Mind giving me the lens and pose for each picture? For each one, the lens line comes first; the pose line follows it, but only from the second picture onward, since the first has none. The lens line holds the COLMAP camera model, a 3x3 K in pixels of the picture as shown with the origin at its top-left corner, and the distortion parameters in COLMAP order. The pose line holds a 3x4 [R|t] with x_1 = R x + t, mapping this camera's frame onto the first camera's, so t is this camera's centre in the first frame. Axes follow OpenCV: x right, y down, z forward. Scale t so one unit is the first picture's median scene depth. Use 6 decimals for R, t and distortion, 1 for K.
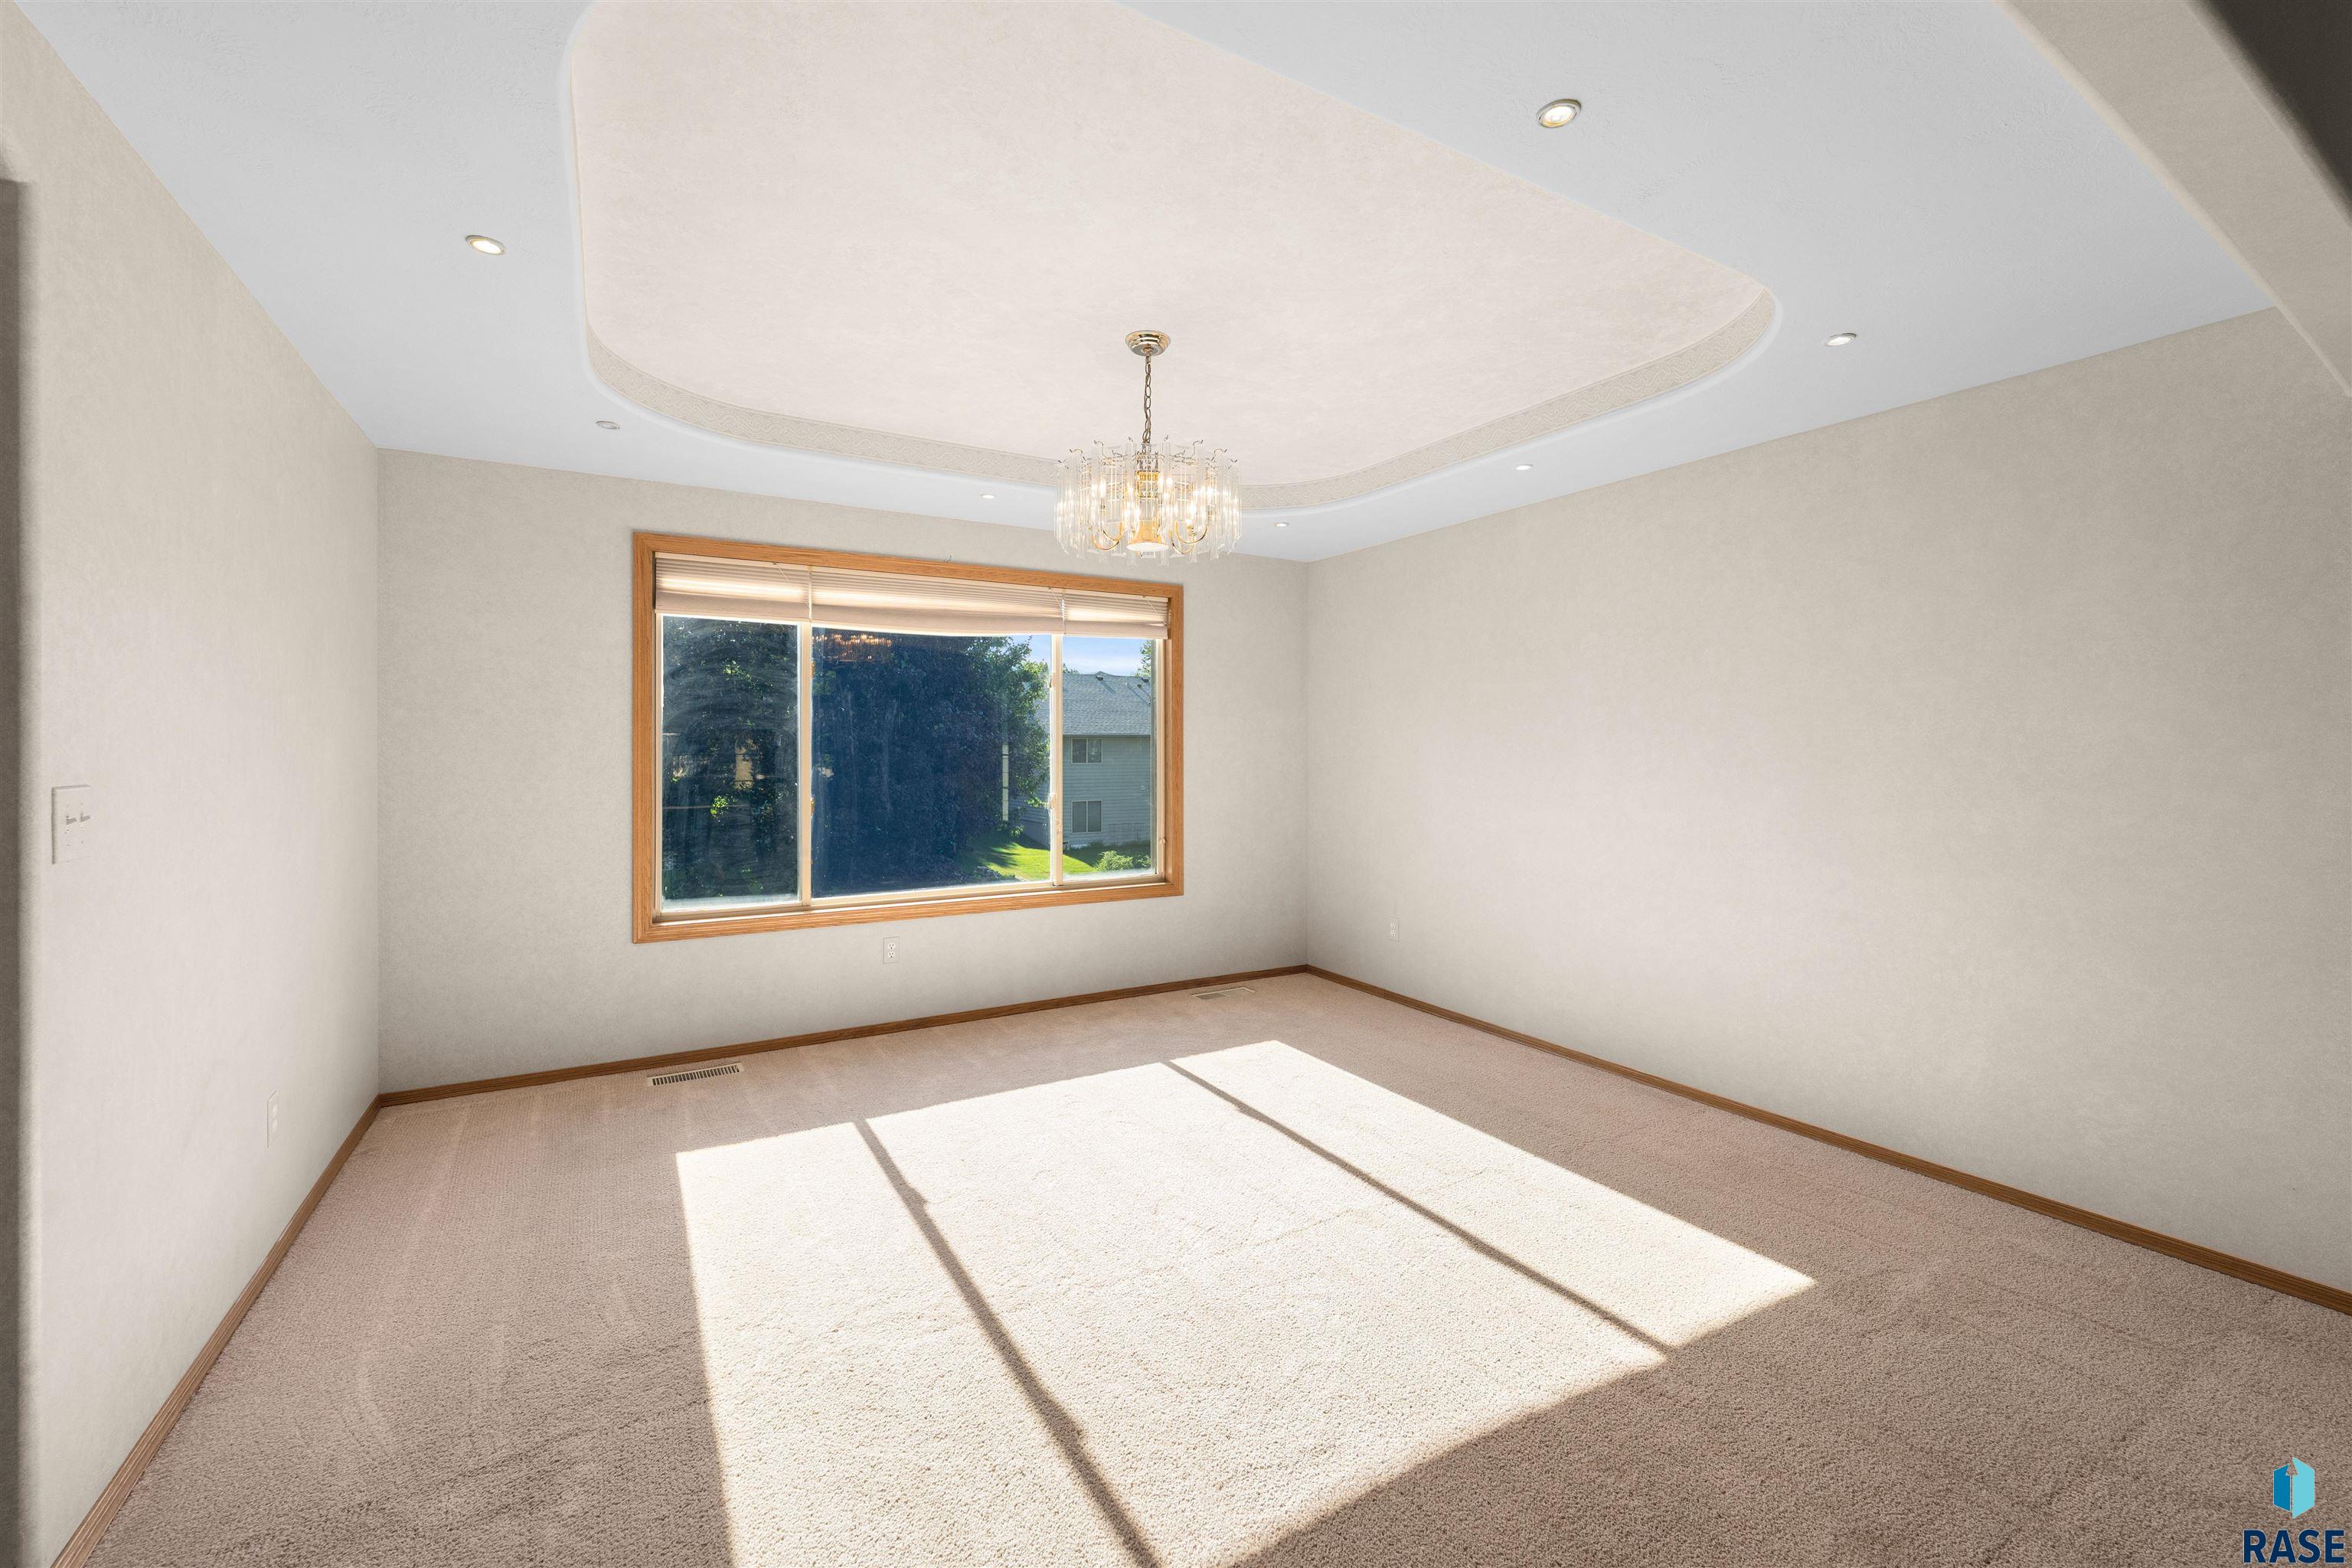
lens RADIAL K [[966.1, 0, 1171.5], [0, 966.1, 750.0], [0, 0, 1]] dist [0.000791, -0.000021]
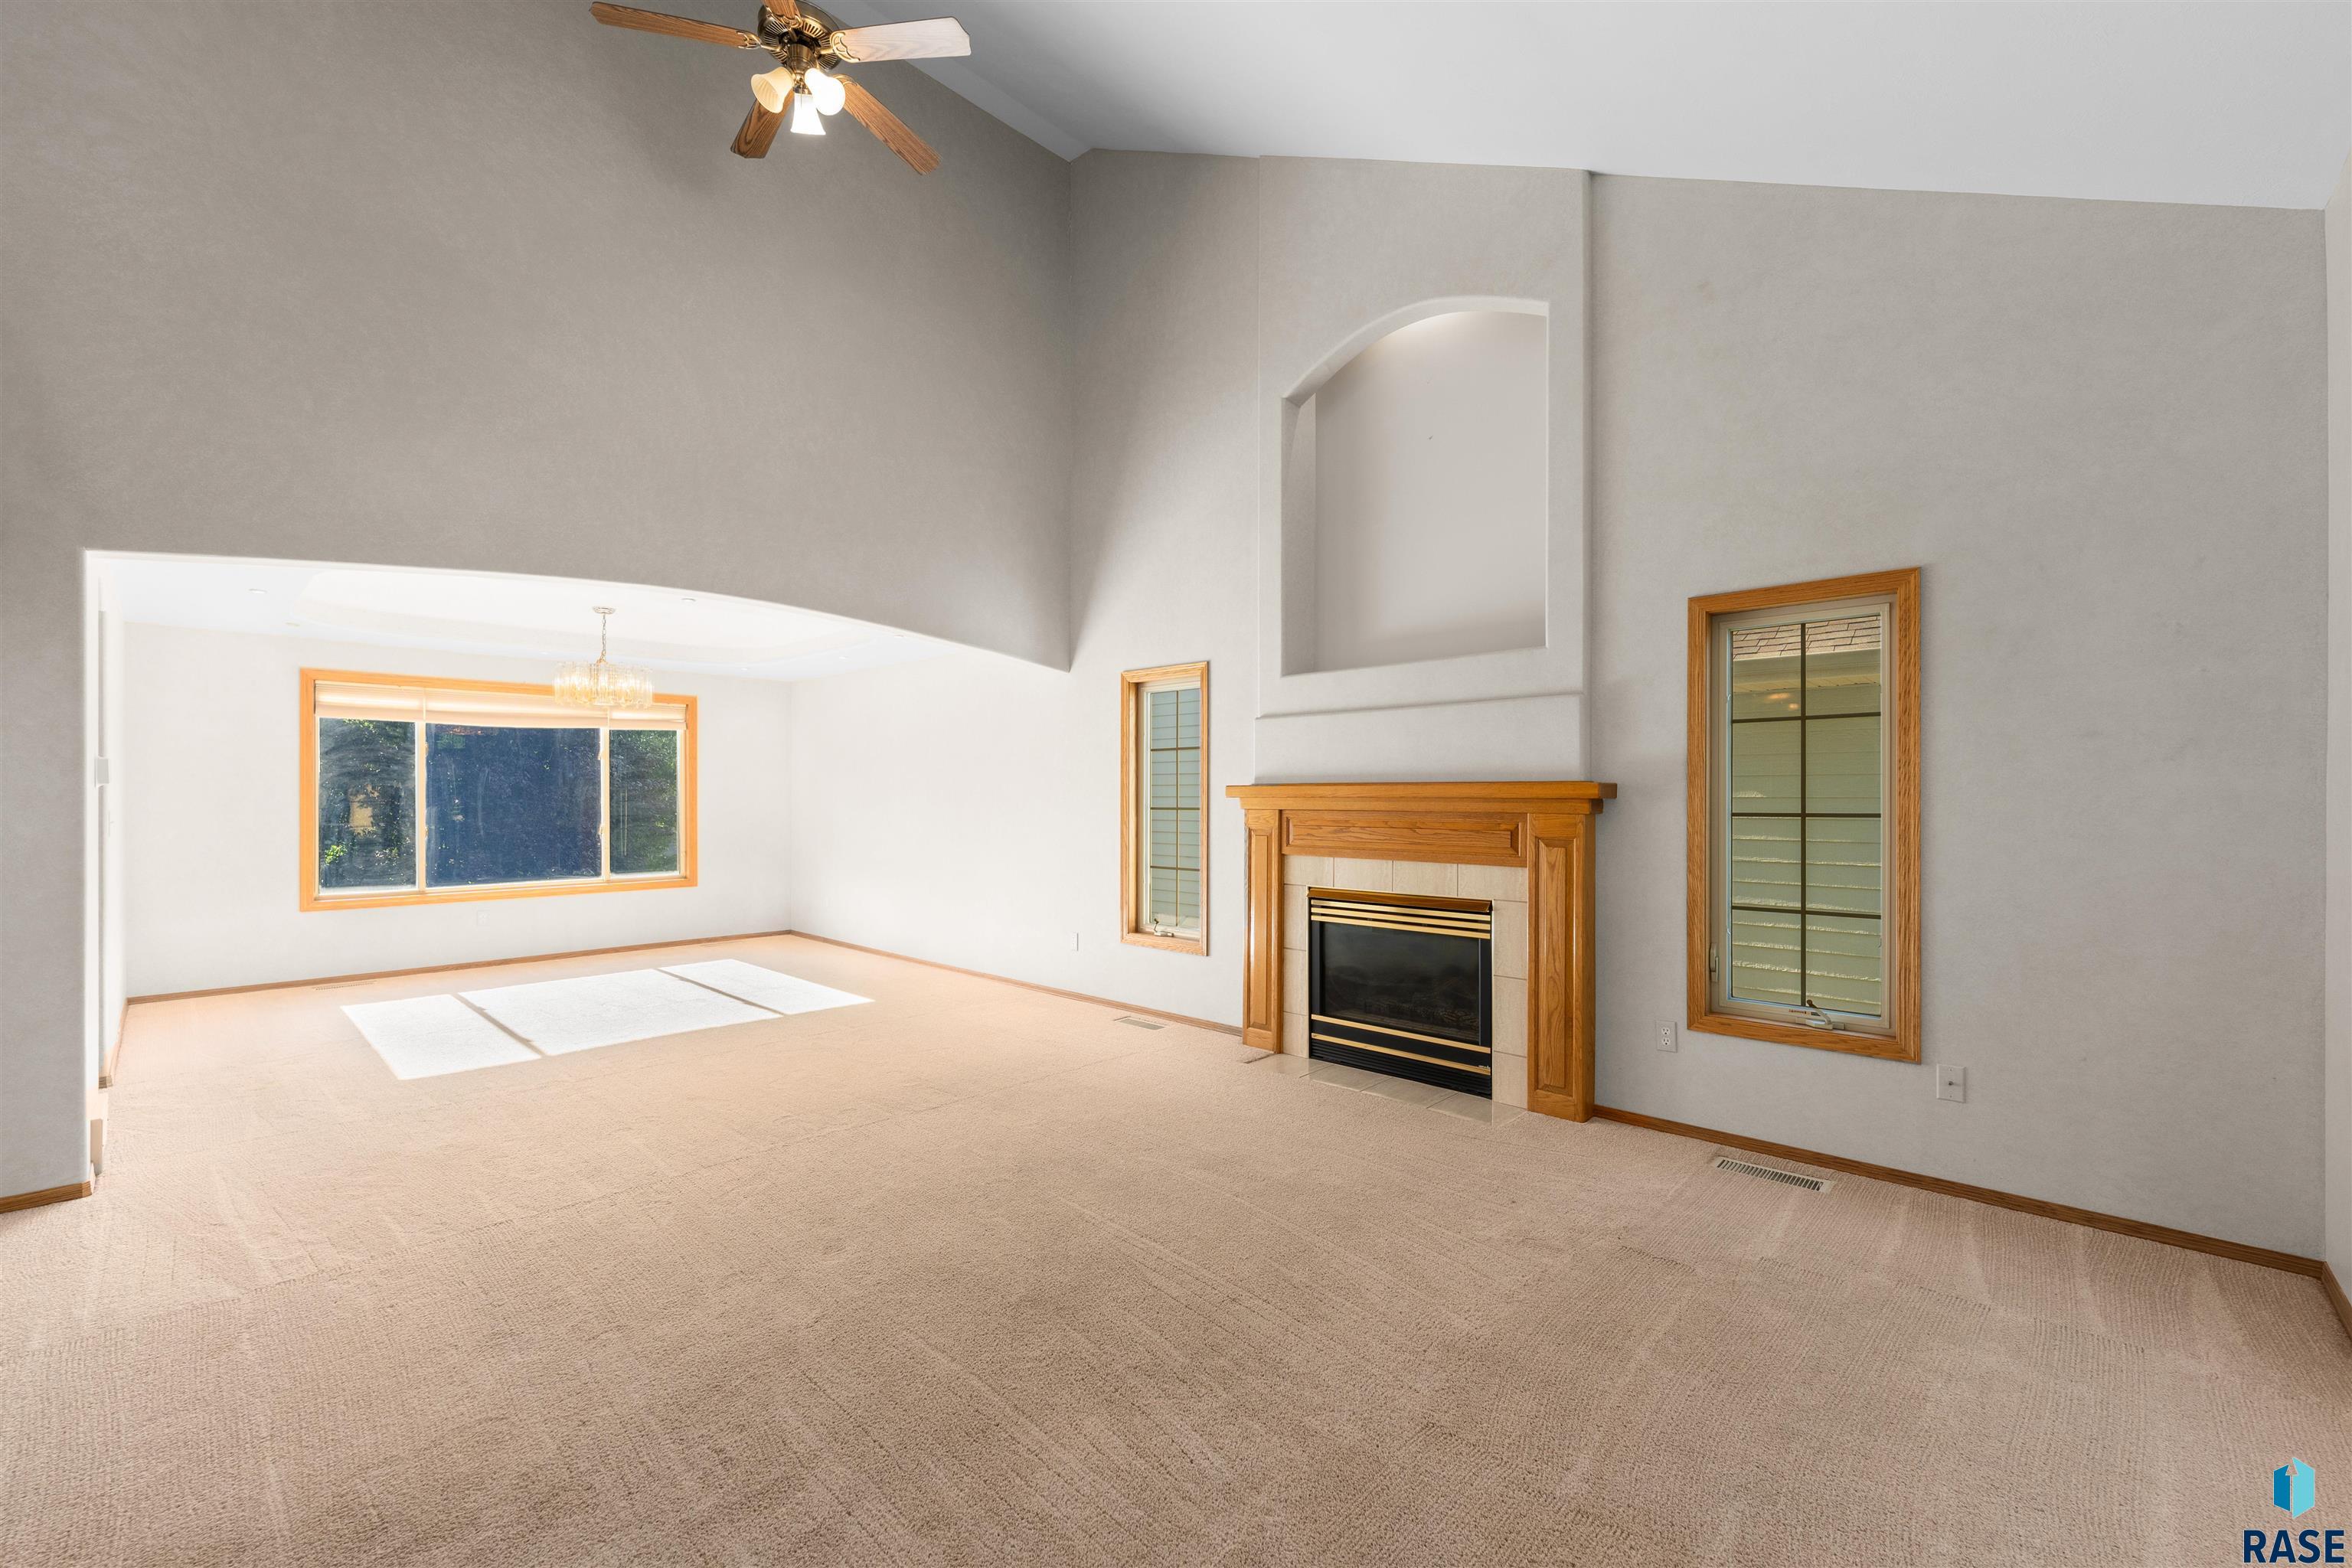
lens RADIAL K [[953.0, 0, 1170.2], [0, 953.0, 796.7], [0, 0, 1]] dist [0.000464, 0.000097]
pose [[0.958491, -0.001257, 0.285122, 0.390402], [0.001078, 0.999999, 0.000783, -0.001310], [-0.285122, -0.000443, 0.958491, -0.944351]]
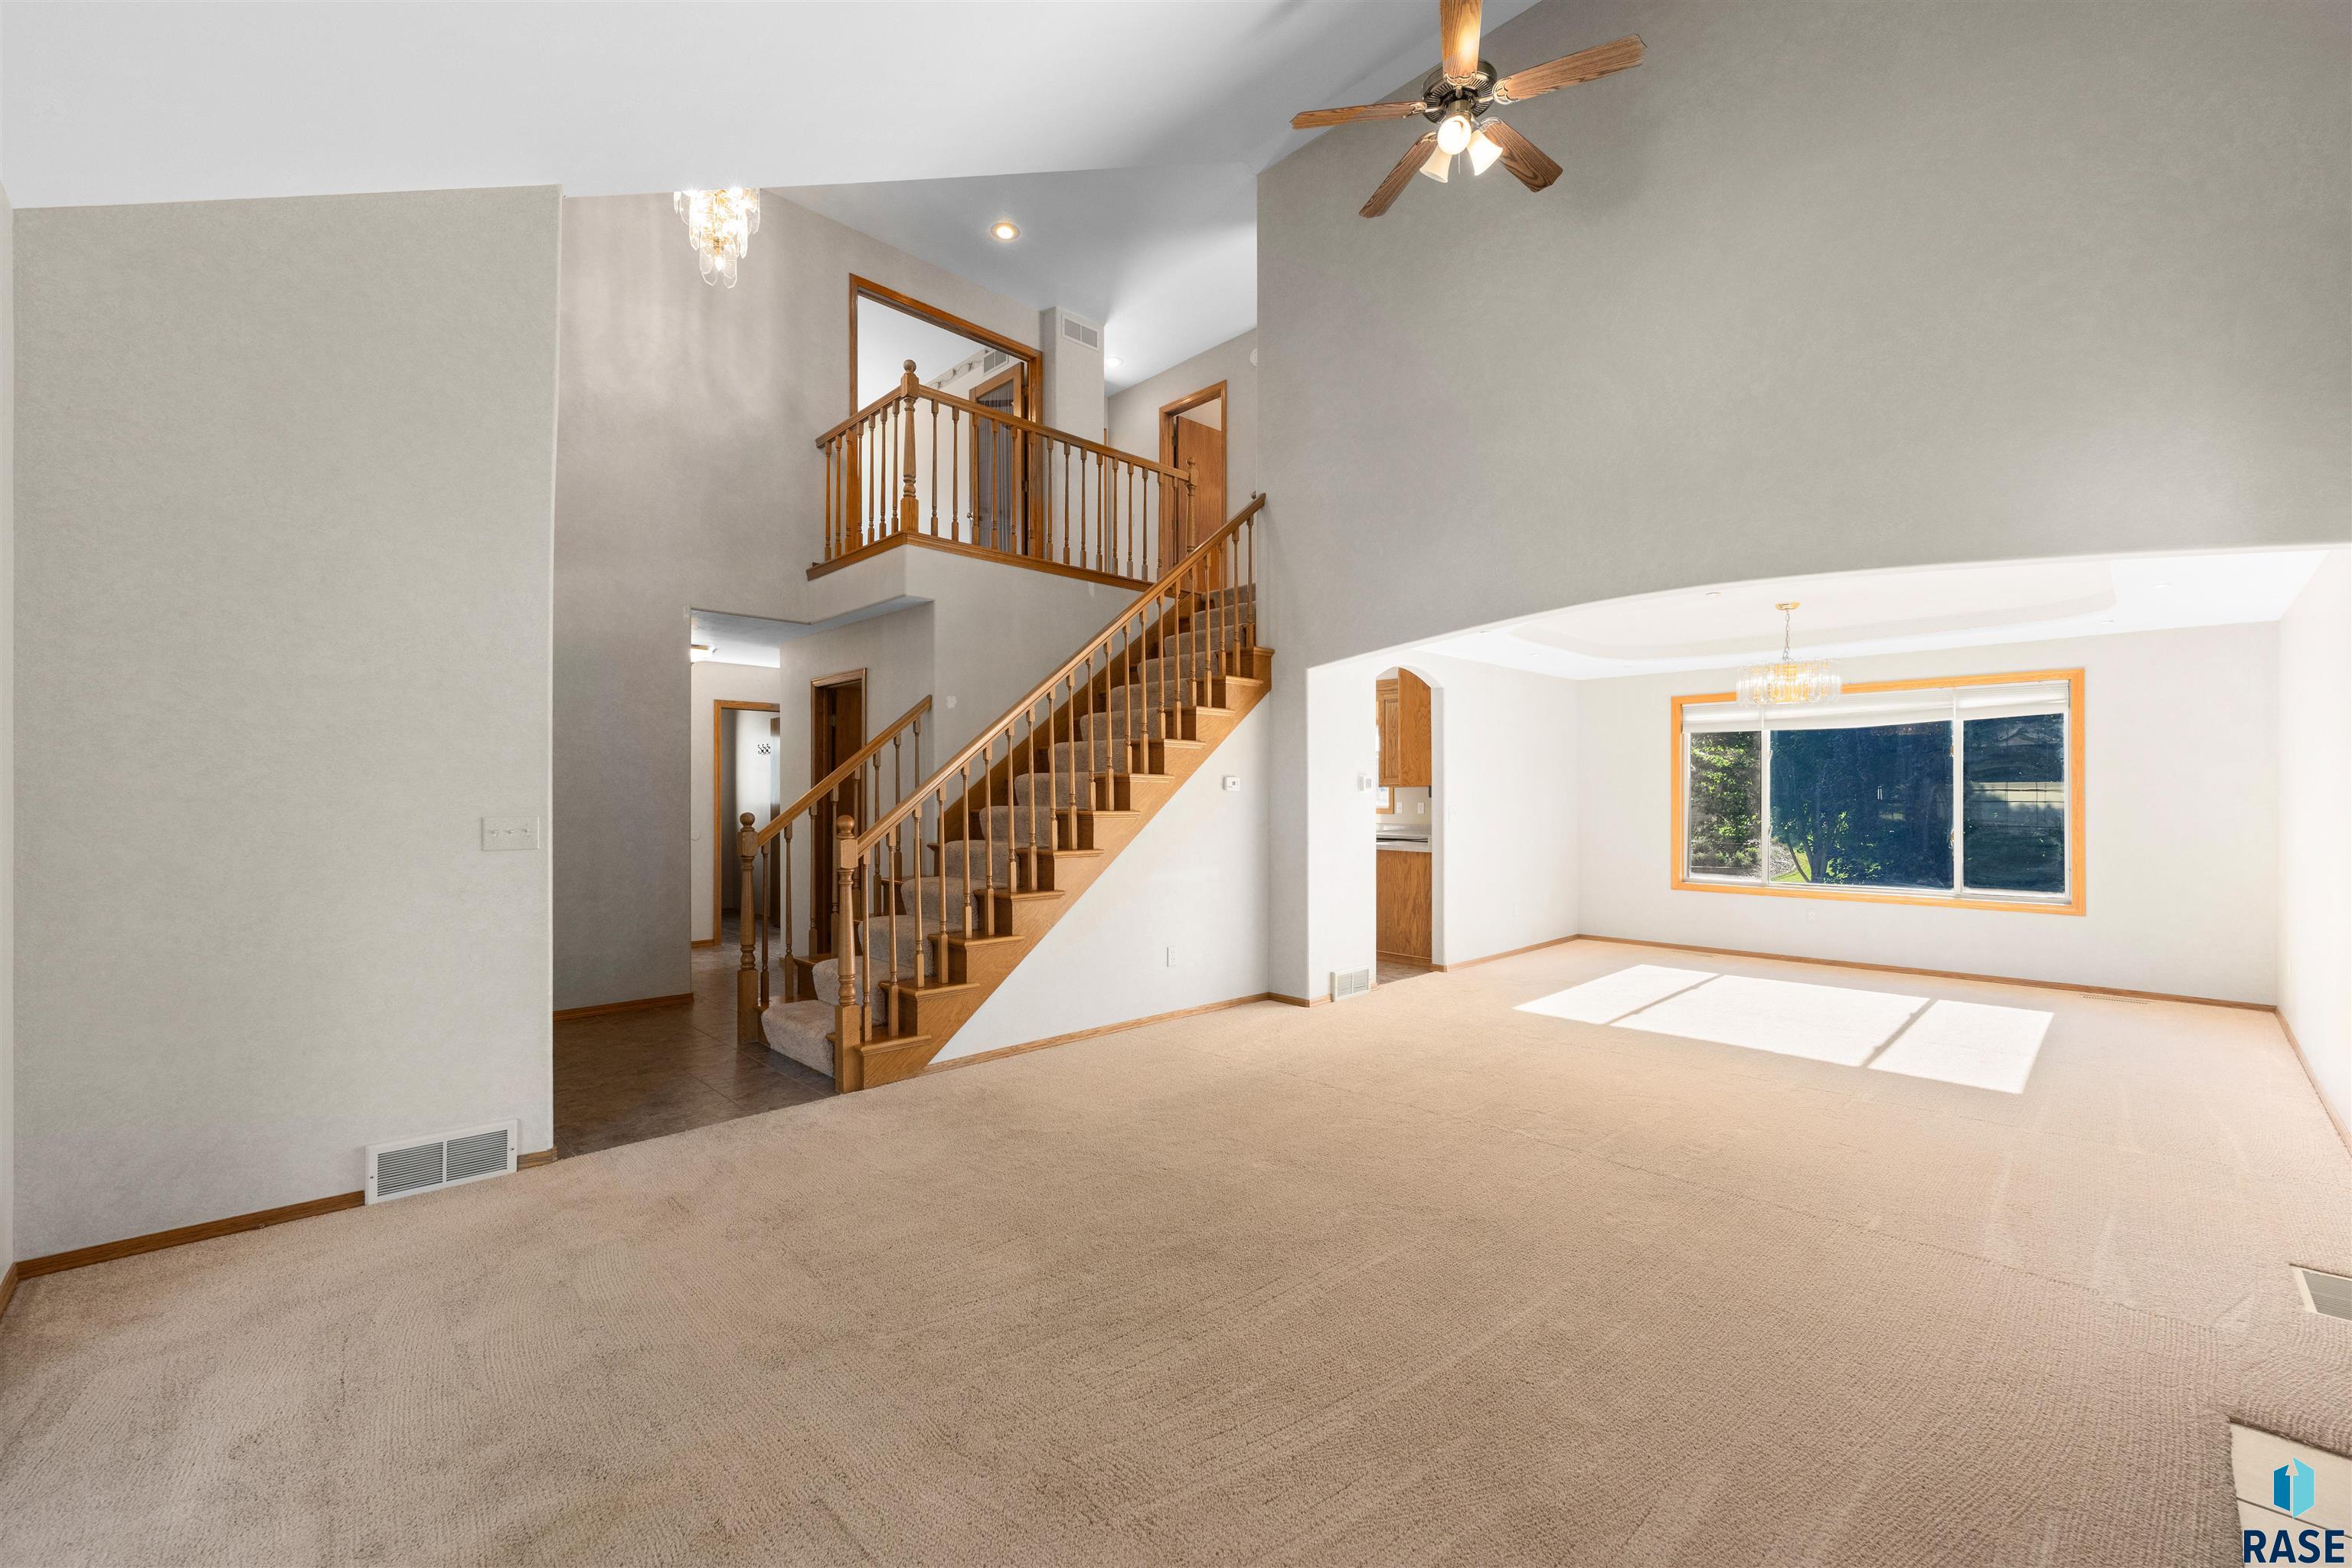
lens RADIAL K [[953.0, 0, 1170.2], [0, 953.0, 796.7], [0, 0, 1]] dist [0.000464, 0.000097]
pose [[0.249502, -0.001214, -0.968374, 1.106280], [-0.000825, 0.999999, -0.001466, -0.000410], [0.968374, 0.001164, 0.249500, -0.545721]]
